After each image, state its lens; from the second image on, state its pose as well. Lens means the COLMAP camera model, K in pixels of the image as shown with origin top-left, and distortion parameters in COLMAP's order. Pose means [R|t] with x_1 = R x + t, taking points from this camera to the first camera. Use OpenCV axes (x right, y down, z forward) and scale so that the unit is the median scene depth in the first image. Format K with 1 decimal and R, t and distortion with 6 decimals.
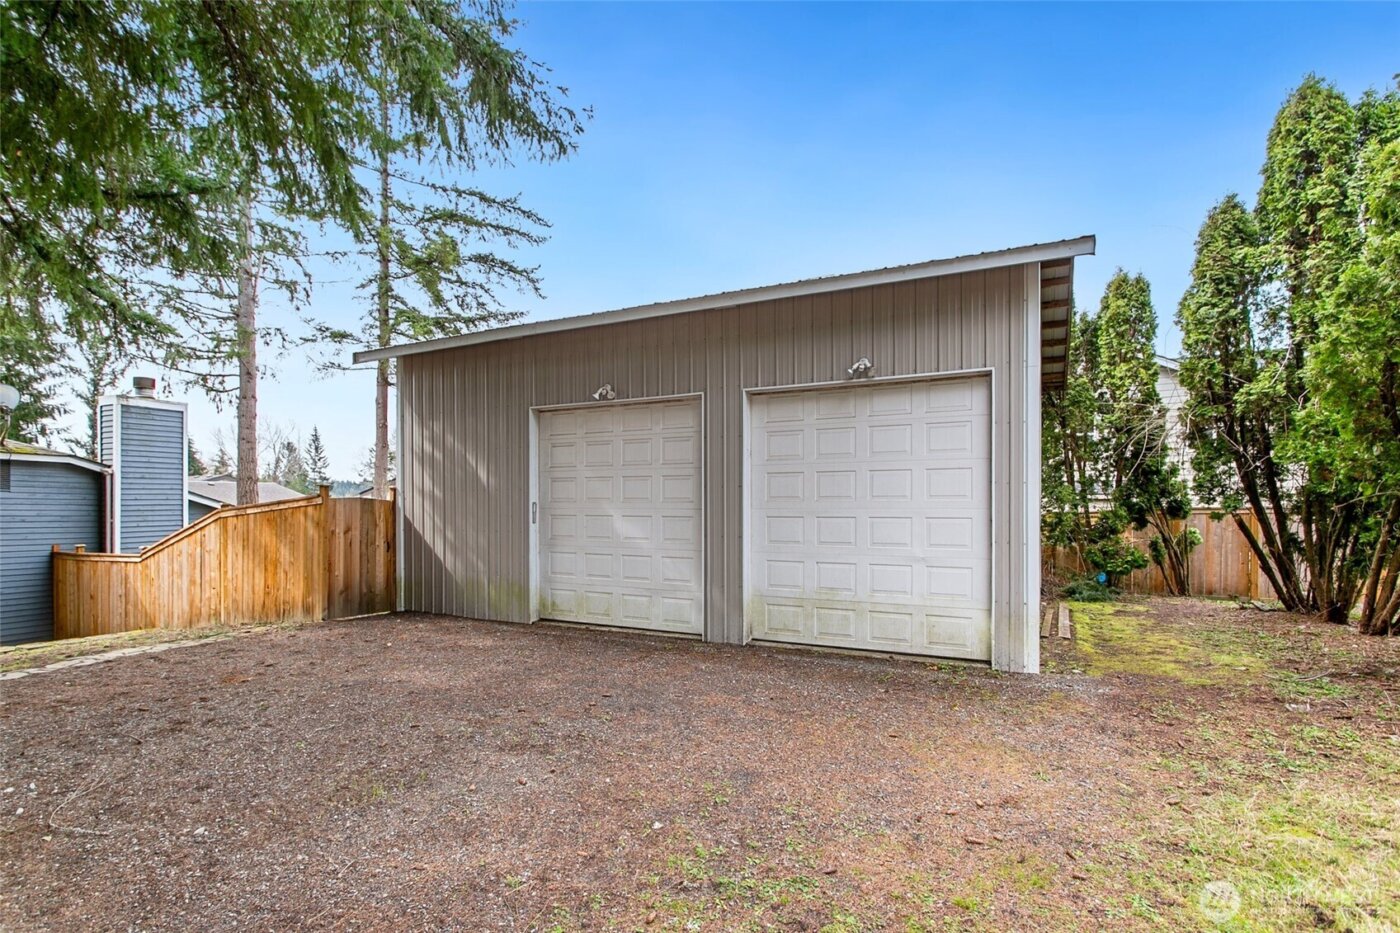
lens RADIAL K [[661.8, 0, 700.5], [0, 661.8, 494.2], [0, 0, 1]] dist [0.000312, 0.000433]
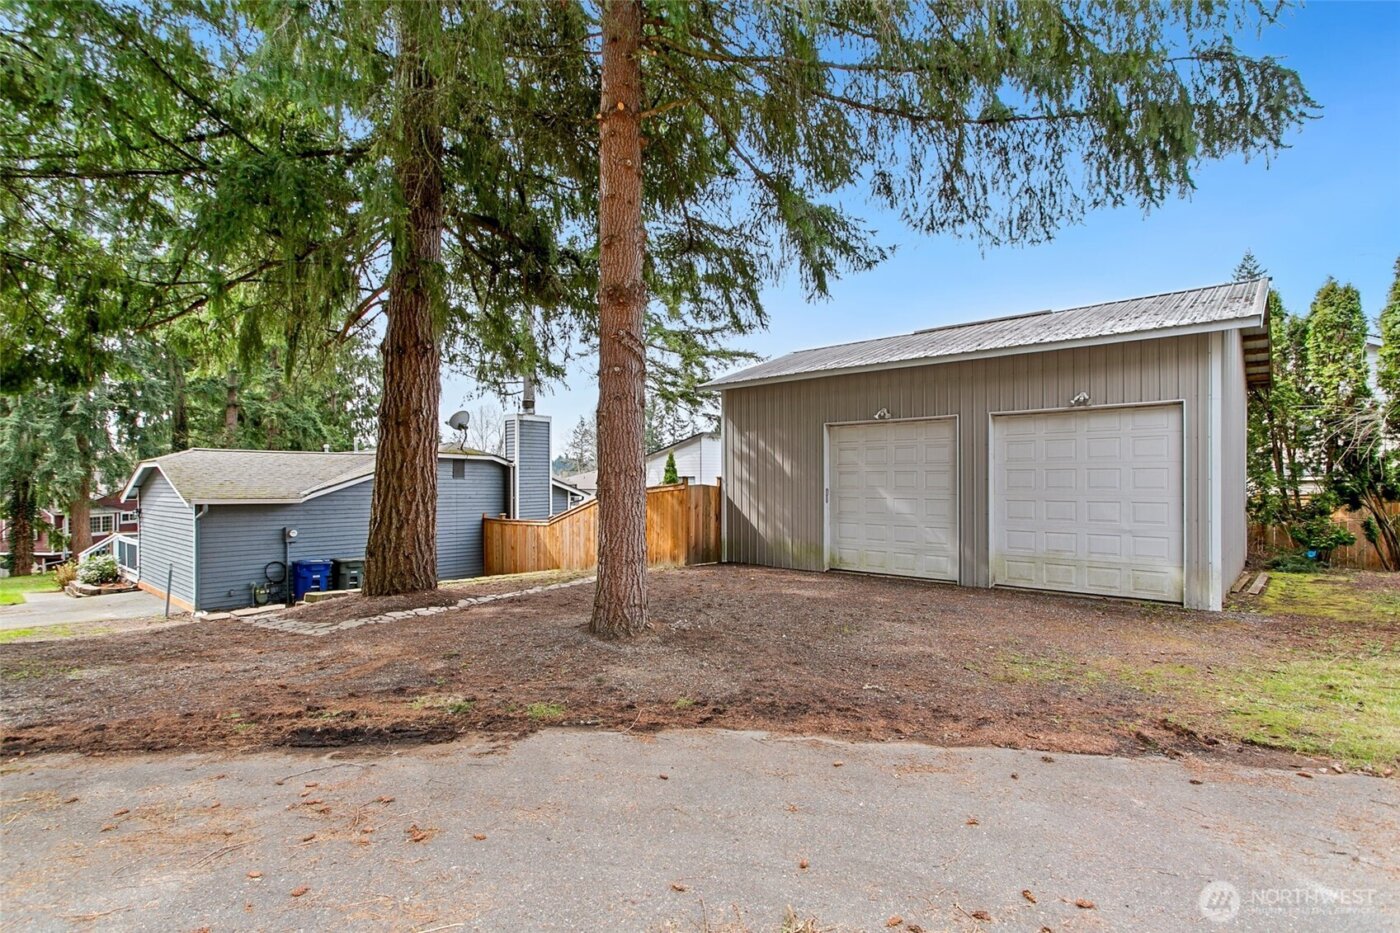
lens RADIAL K [[671.4, 0, 689.9], [0, 671.4, 472.2], [0, 0, 1]] dist [0.002407, 0.001625]
pose [[0.967494, -0.004580, -0.252852, -0.131855], [0.006440, 0.999958, 0.006526, -0.027484], [0.252812, -0.007942, 0.967483, -0.395270]]
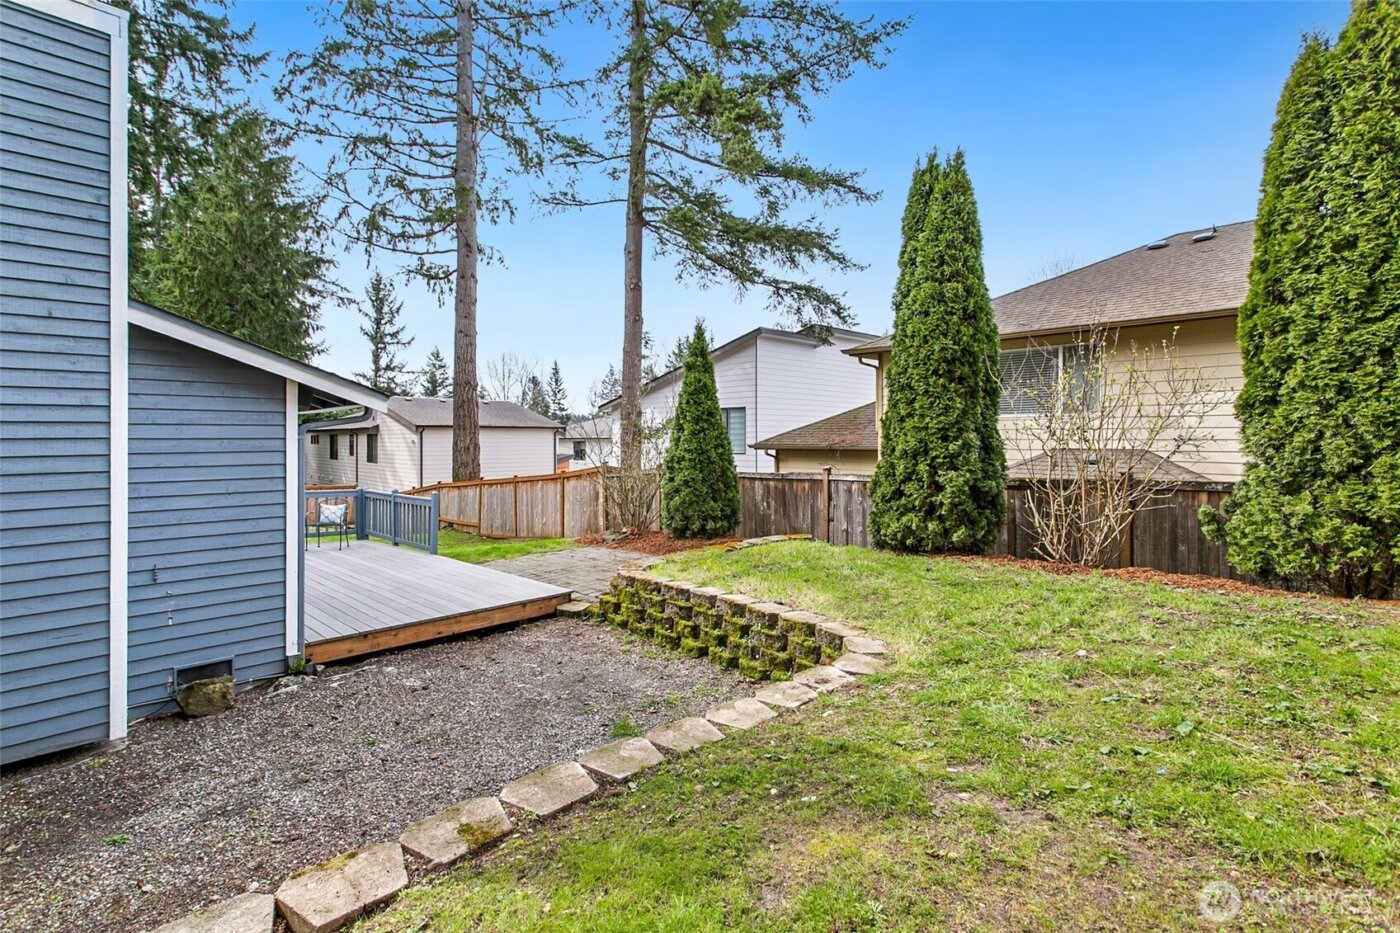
lens RADIAL K [[689.5, 0, 693.0], [0, 689.5, 442.7], [0, 0, 1]] dist [0.002537, 0.000768]
pose [[0.945446, 0.008523, -0.325668, -0.400353], [-0.001336, 0.999751, 0.022286, 0.051797], [0.325777, -0.020635, 0.945222, 0.737659]]
